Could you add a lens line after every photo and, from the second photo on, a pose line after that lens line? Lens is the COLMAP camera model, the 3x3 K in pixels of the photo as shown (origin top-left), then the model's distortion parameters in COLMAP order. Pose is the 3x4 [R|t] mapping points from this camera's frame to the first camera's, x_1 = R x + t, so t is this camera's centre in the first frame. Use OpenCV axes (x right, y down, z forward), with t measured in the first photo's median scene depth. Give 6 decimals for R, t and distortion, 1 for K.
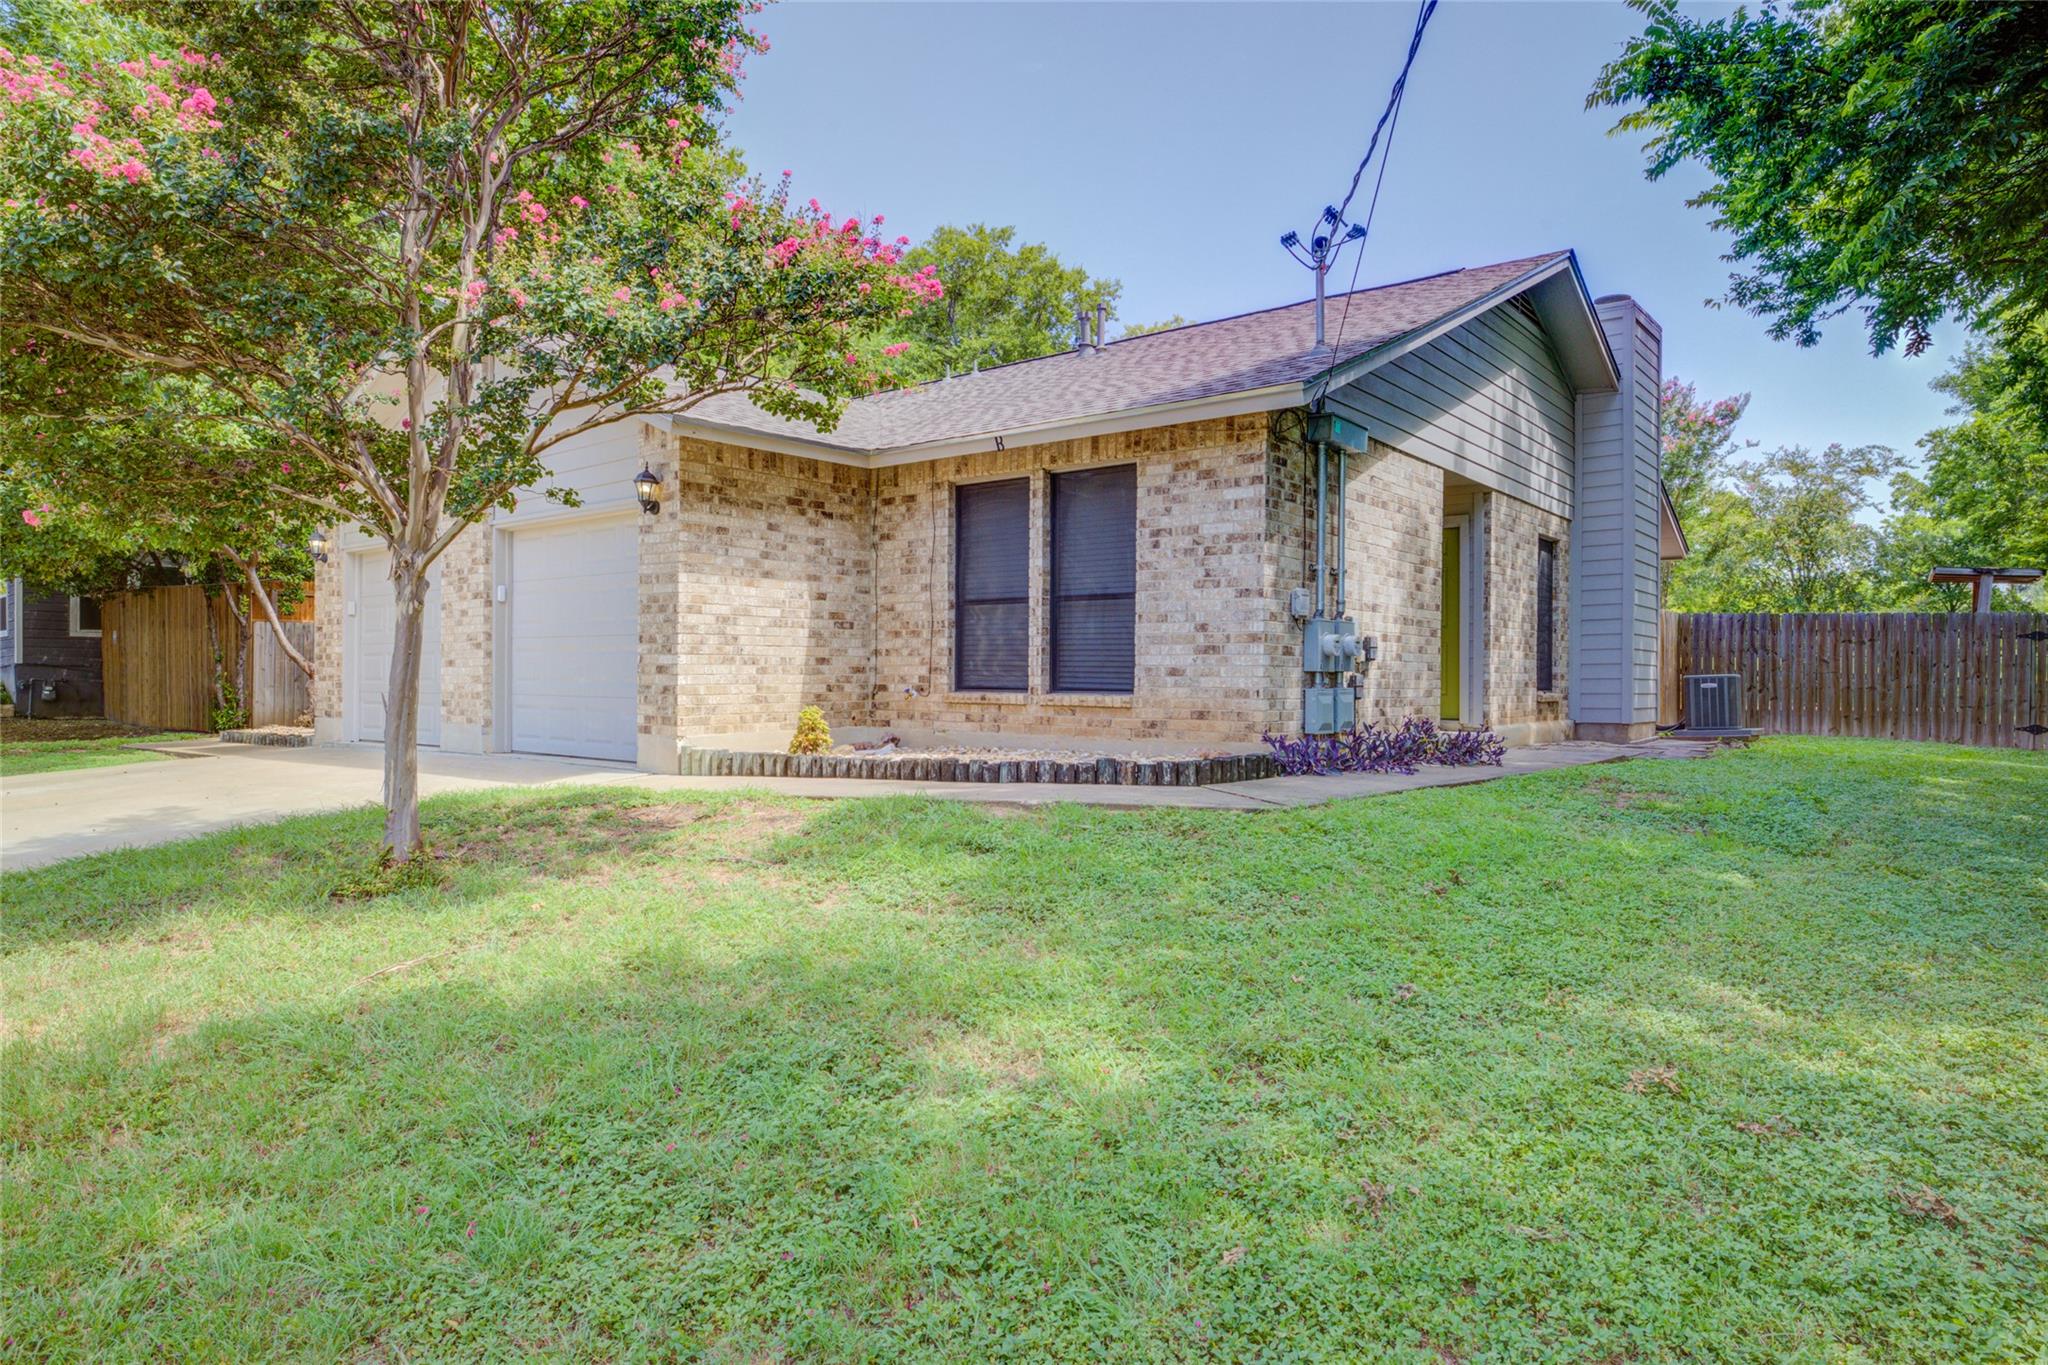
lens RADIAL K [[1205.8, 0, 1024.0], [0, 1205.8, 682.5], [0, 0, 1]] dist [0.000149, 0.028358]
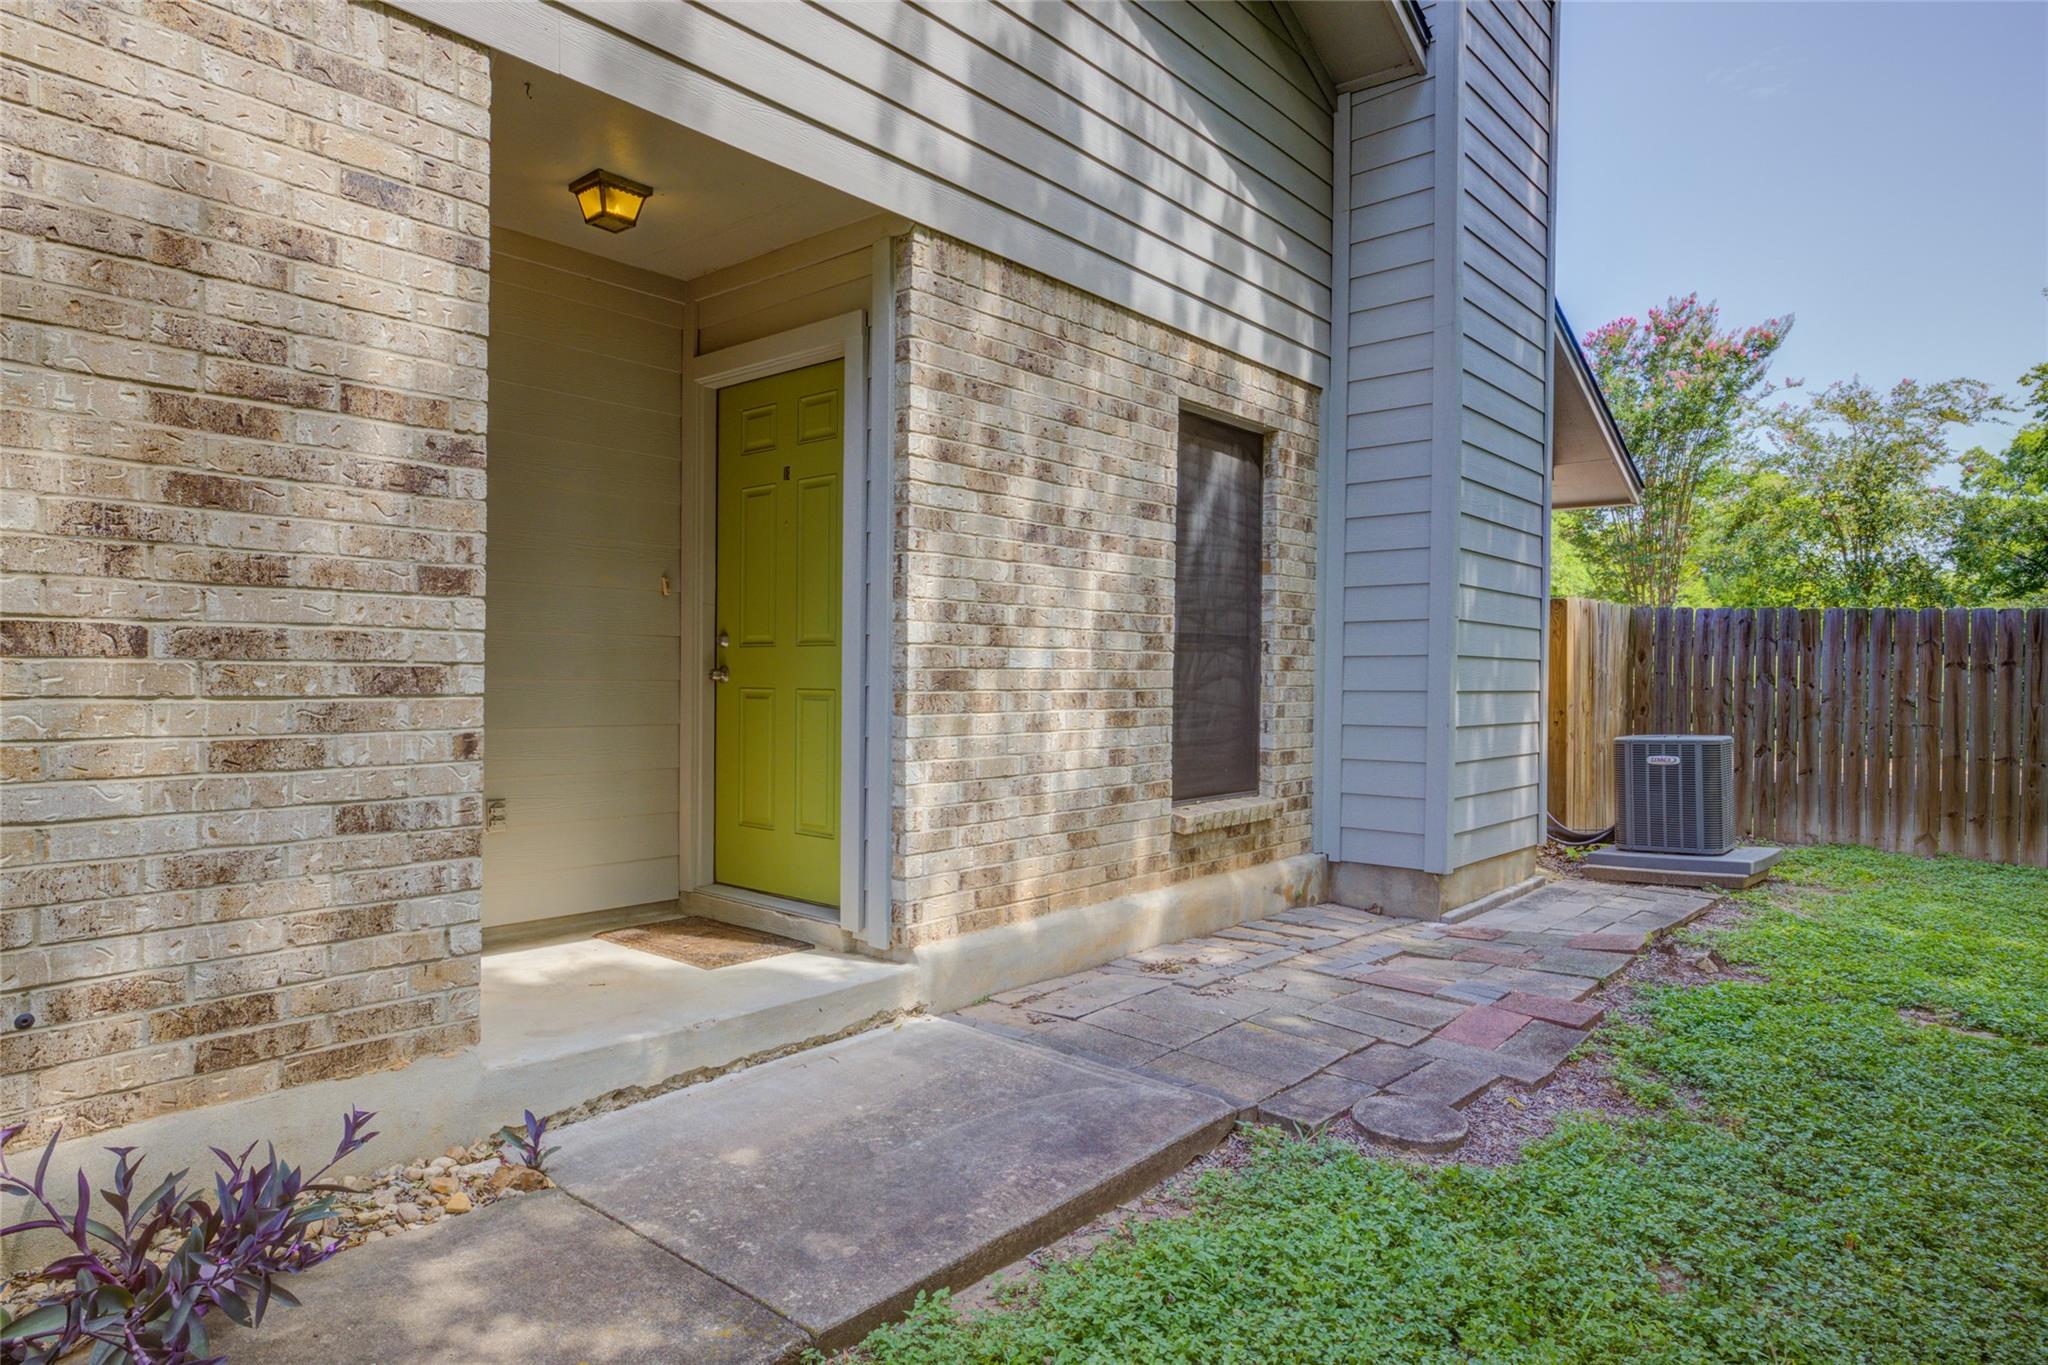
lens RADIAL K [[1205.8, 0, 1024.0], [0, 1205.8, 682.5], [0, 0, 1]] dist [0.000149, 0.028358]
pose [[0.999553, 0.007271, -0.029000, 0.291214], [-0.007012, 0.999935, 0.009018, -0.027104], [0.029064, -0.008810, 0.999539, 0.458988]]
